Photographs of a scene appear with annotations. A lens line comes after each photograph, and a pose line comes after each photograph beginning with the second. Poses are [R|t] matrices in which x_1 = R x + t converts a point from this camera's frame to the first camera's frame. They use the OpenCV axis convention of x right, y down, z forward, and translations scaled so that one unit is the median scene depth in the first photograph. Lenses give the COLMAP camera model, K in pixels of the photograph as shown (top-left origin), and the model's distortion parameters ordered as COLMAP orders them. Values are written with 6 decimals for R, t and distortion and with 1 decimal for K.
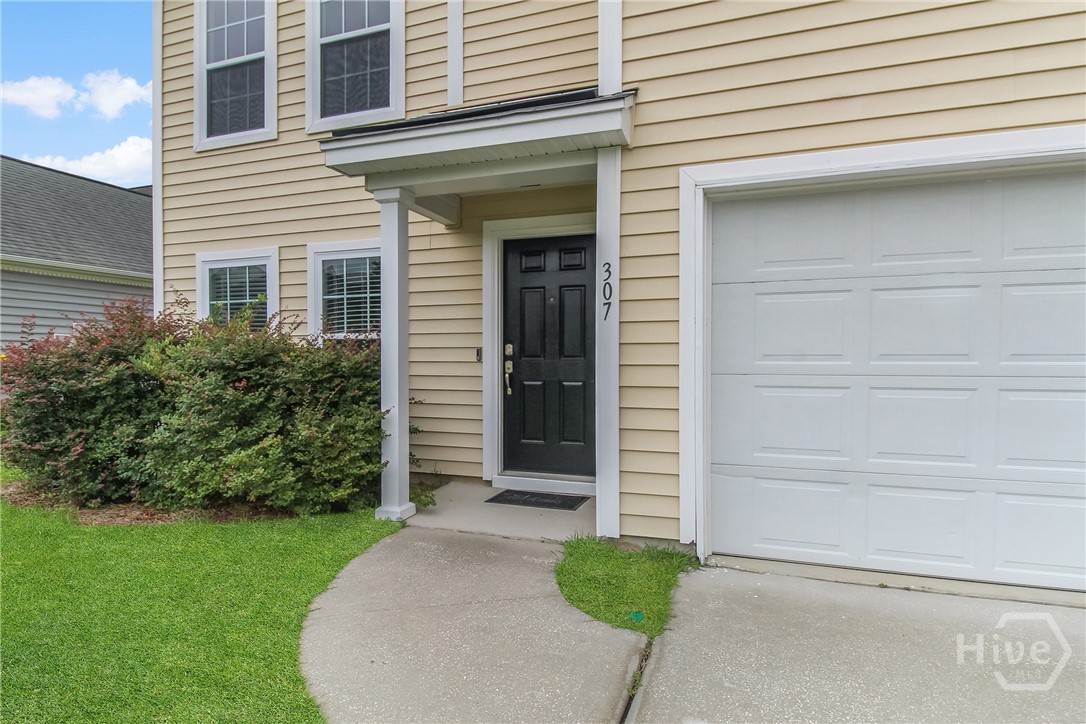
lens RADIAL K [[575.2, 0, 542.8], [0, 575.2, 361.1], [0, 0, 1]] dist [0.017921, -0.000523]
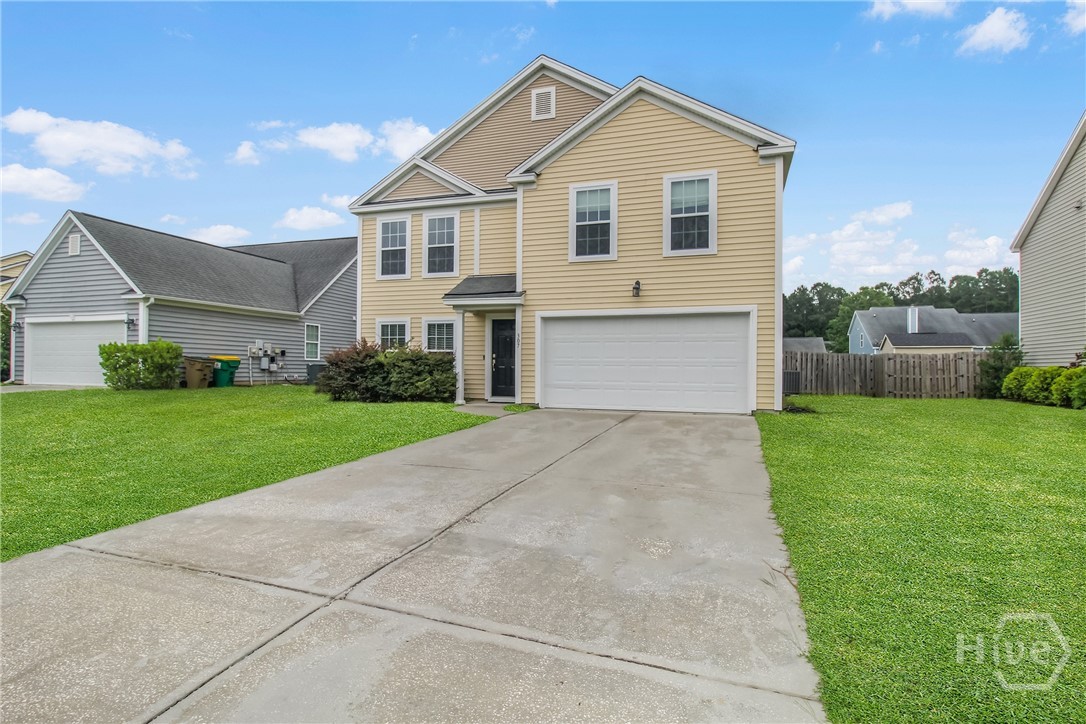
lens RADIAL K [[575.2, 0, 542.0], [0, 575.2, 366.8], [0, 0, 1]] dist [0.017921, -0.000523]
pose [[0.999751, 0.006793, 0.021272, 0.134419], [-0.006613, 0.999942, -0.008494, 0.066364], [-0.021329, 0.008351, 0.999738, -2.099417]]
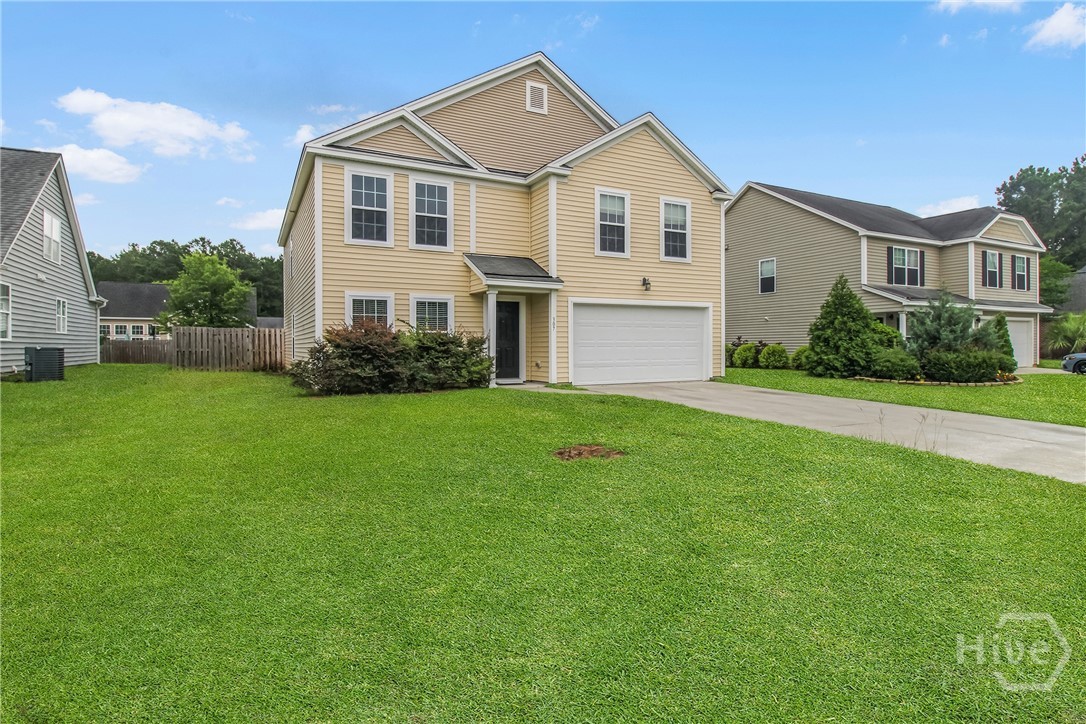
lens RADIAL K [[575.2, 0, 541.5], [0, 575.2, 355.3], [0, 0, 1]] dist [0.017921, -0.000523]
pose [[0.673375, -0.012596, 0.739194, -2.153501], [0.010154, 0.999918, 0.007789, 0.054946], [-0.739232, 0.002261, 0.673448, -1.243097]]
